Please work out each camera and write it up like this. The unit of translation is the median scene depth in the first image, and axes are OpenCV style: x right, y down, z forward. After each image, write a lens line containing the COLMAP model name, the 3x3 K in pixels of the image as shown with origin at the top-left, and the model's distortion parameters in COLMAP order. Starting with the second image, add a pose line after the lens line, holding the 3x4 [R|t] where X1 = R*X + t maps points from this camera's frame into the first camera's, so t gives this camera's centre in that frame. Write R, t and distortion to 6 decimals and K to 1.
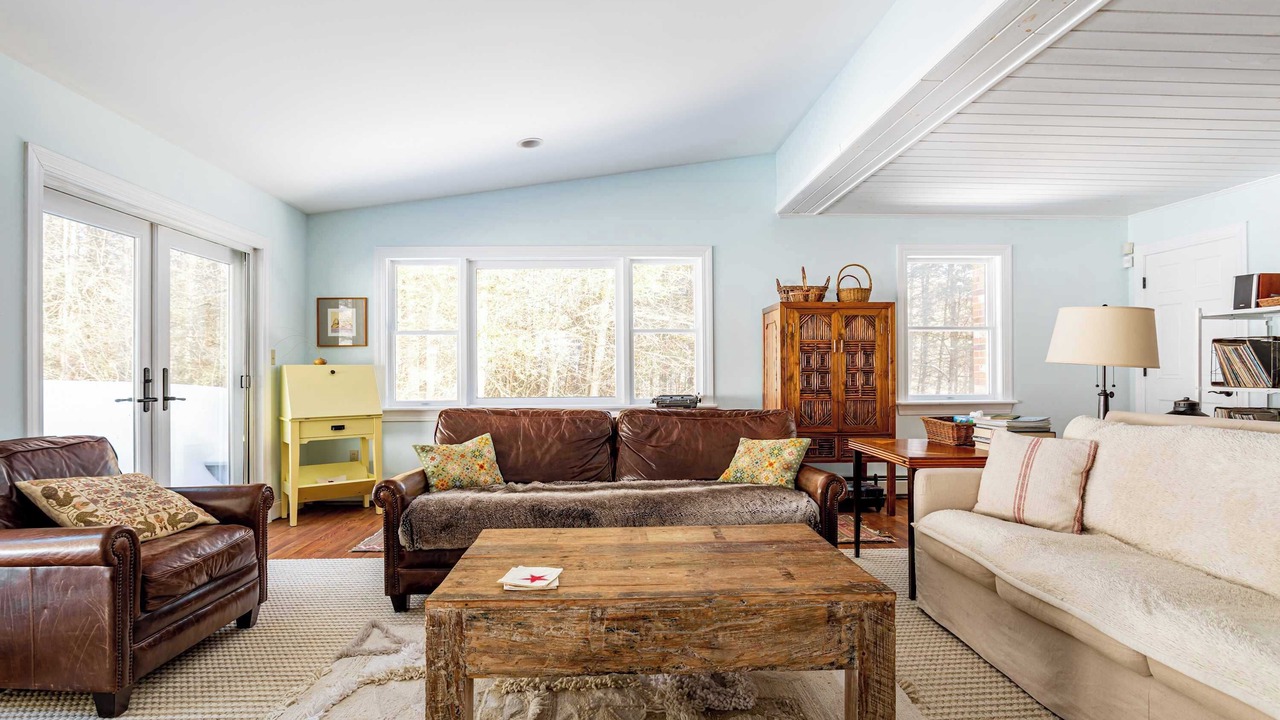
lens RADIAL K [[661.5, 0, 642.5], [0, 661.5, 365.0], [0, 0, 1]] dist [0.005884, 0.001419]
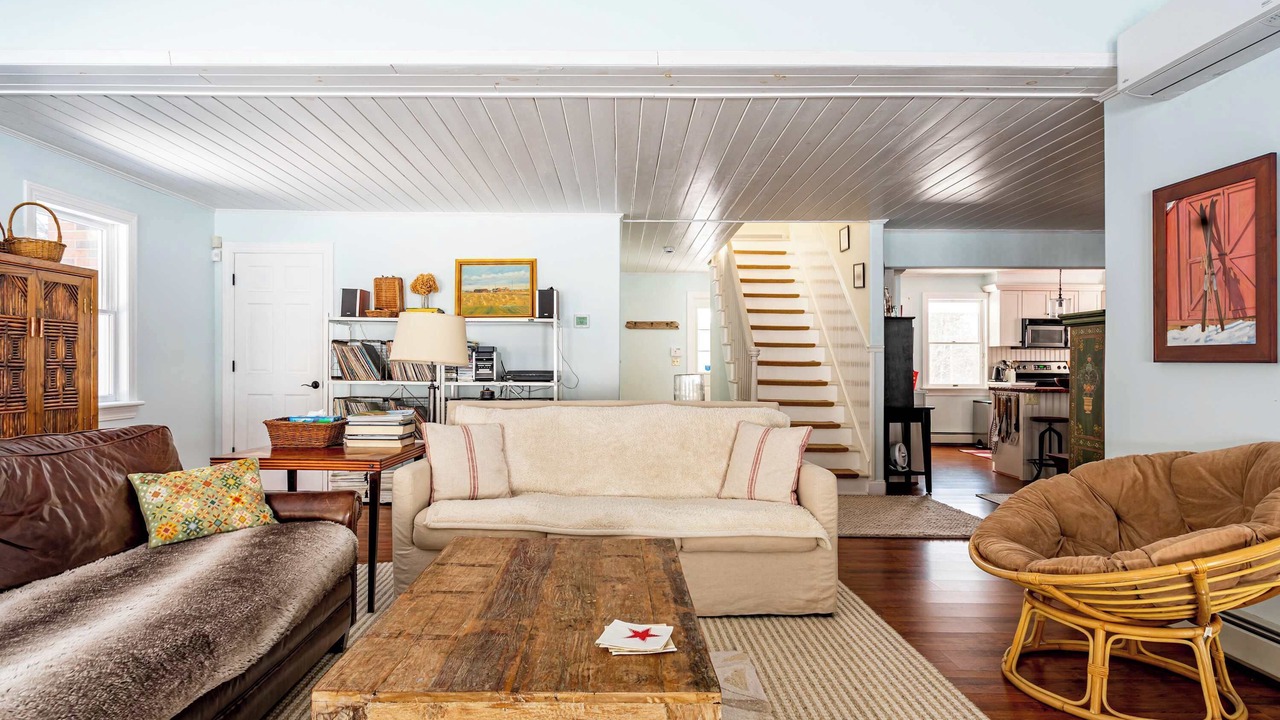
lens RADIAL K [[743.0, 0, 639.9], [0, 743.0, 360.7], [0, 0, 1]] dist [0.002880, 0.003416]
pose [[0.042931, 0.009896, 0.999029, -0.408618], [-0.014442, 0.999853, -0.009284, 0.002082], [-0.998974, -0.014030, 0.043067, 0.378312]]
